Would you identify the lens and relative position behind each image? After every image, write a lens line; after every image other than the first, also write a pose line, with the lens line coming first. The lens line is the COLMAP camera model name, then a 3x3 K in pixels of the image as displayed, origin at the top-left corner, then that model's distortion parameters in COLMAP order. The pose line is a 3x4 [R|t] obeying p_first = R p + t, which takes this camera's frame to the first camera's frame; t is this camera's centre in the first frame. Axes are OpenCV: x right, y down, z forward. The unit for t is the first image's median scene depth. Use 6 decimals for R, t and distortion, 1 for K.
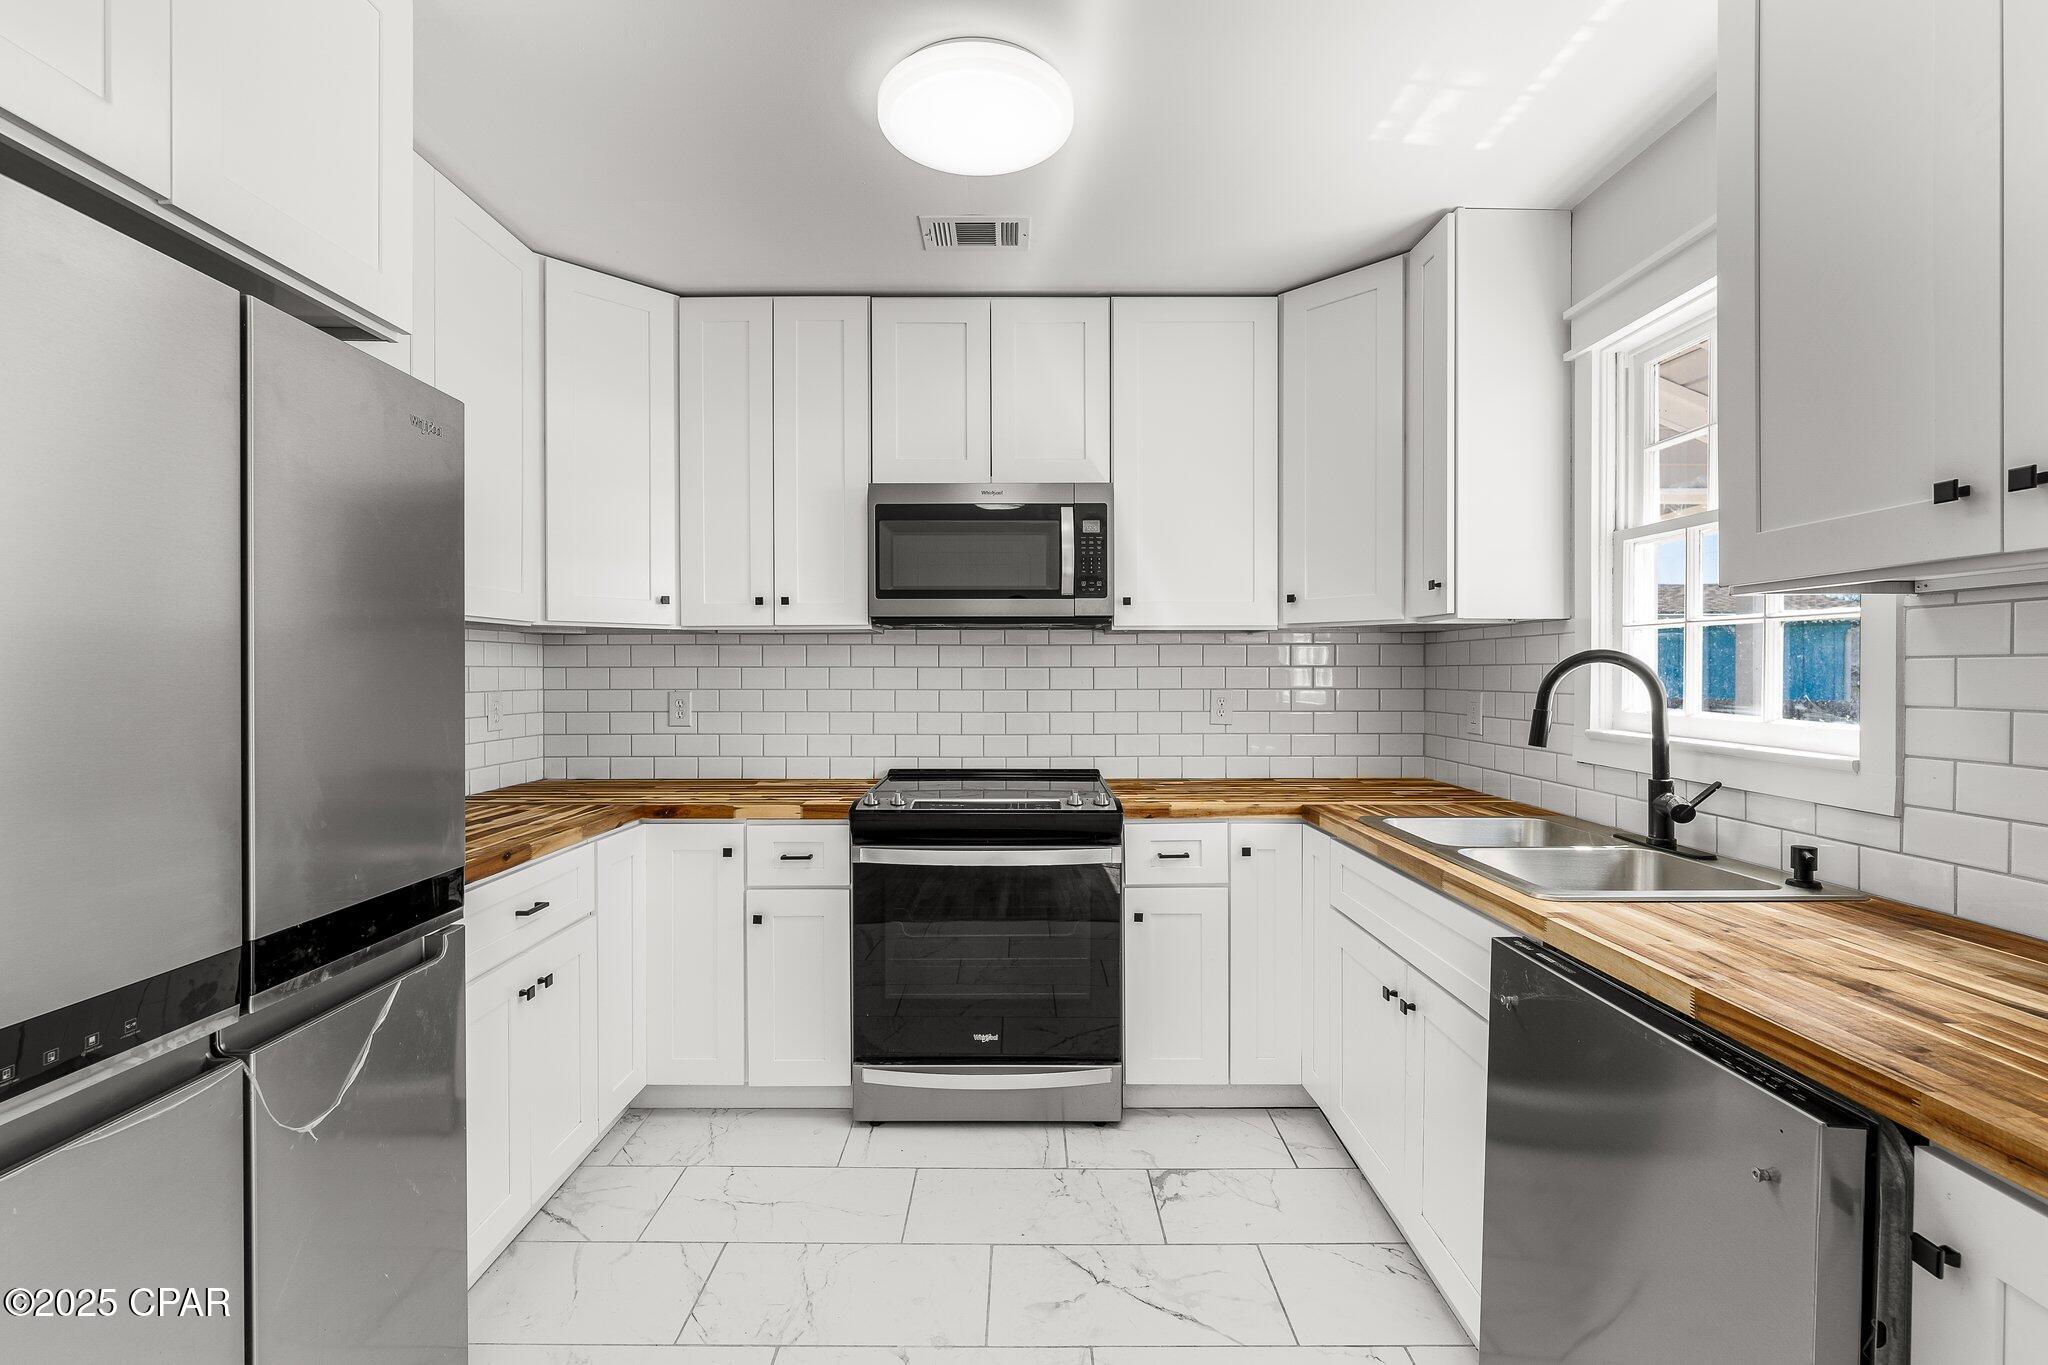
lens RADIAL K [[888.9, 0, 1015.6], [0, 888.9, 677.1], [0, 0, 1]] dist [-0.000165, -0.000157]
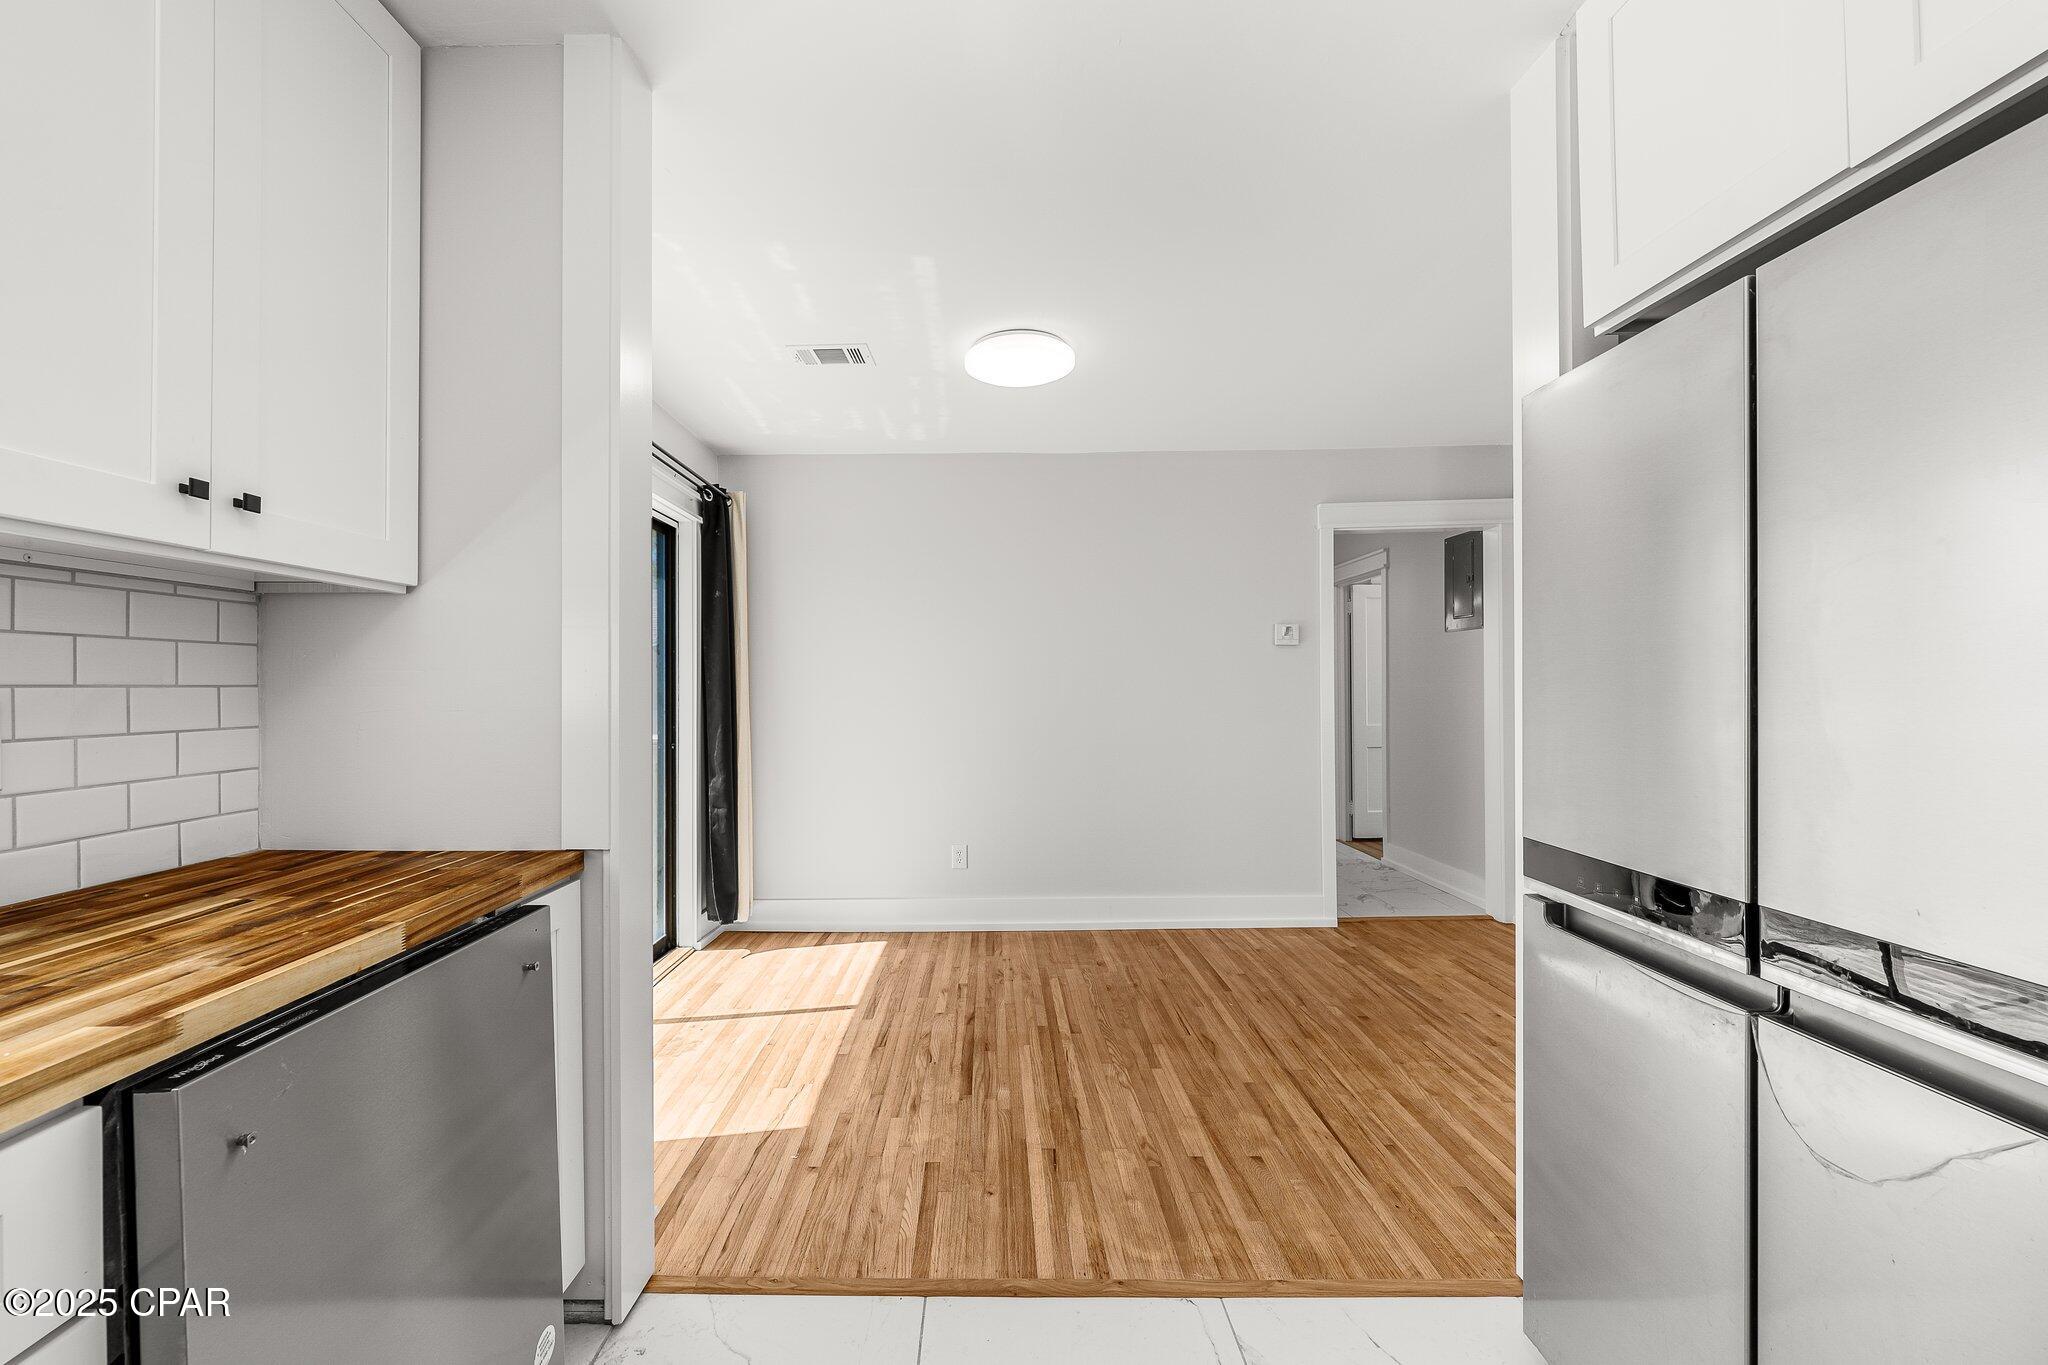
lens RADIAL K [[801.5, 0, 984.3], [0, 801.5, 682.5], [0, 0, 1]] dist [-0.002057, -0.000230]
pose [[-0.999994, 0.001721, 0.003036, 0.008454], [0.001723, 0.999998, 0.000565, 0.017726], [-0.003035, 0.000570, -0.999995, 0.842089]]
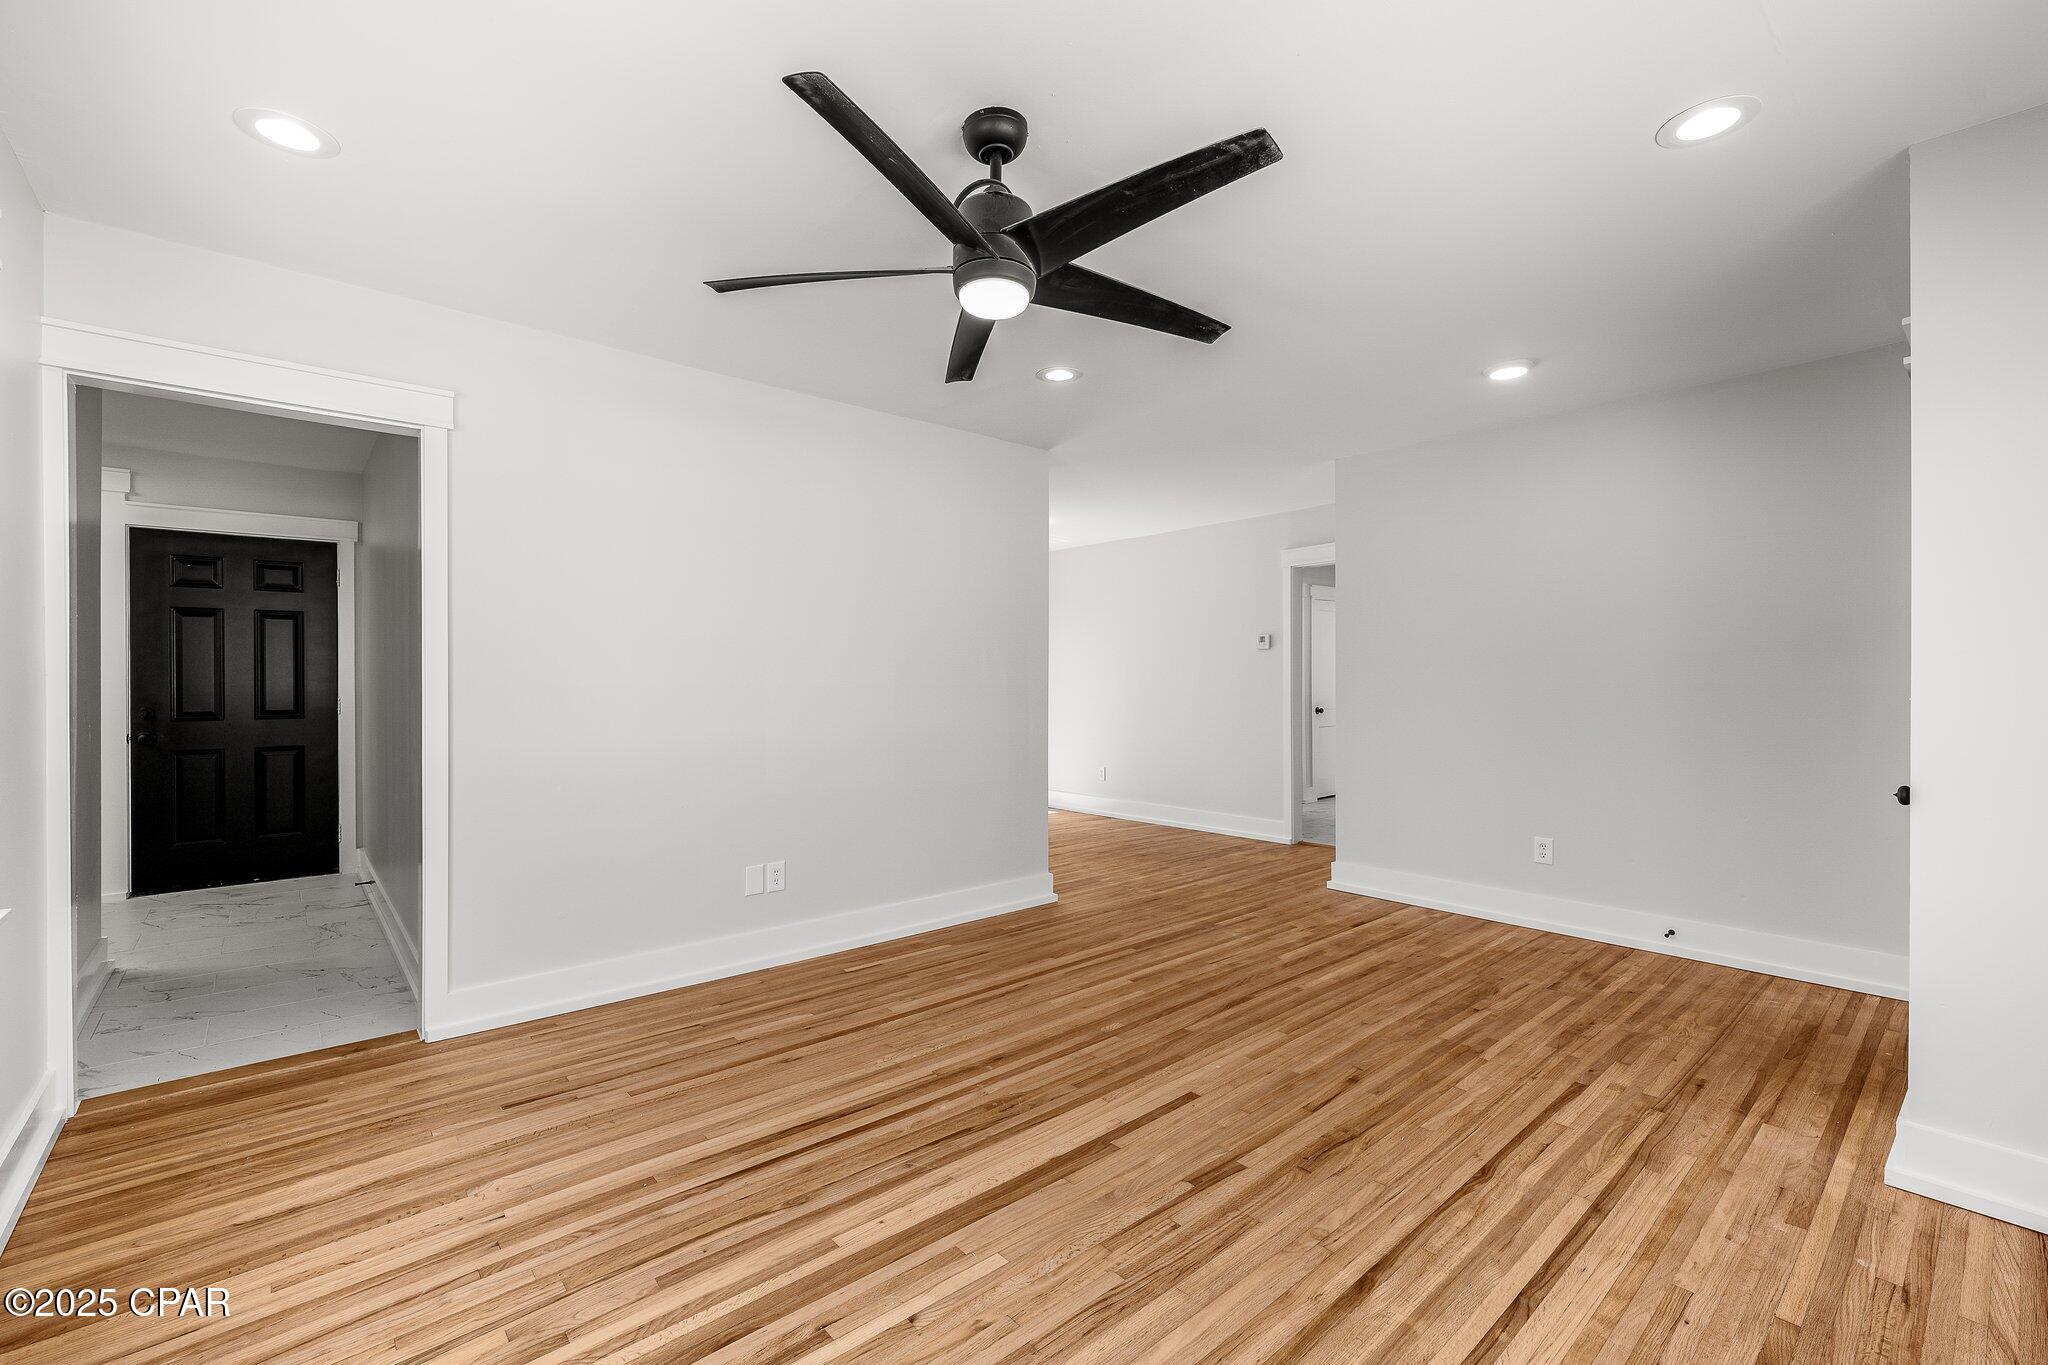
lens RADIAL K [[875.7, 0, 1023.6], [0, 875.7, 676.2], [0, 0, 1]] dist [-0.001359, -0.000569]
pose [[-0.657815, -0.001727, 0.753178, -2.117564], [0.004205, 0.999973, 0.005965, 0.007991], [-0.753168, 0.007091, -0.657790, 1.474279]]
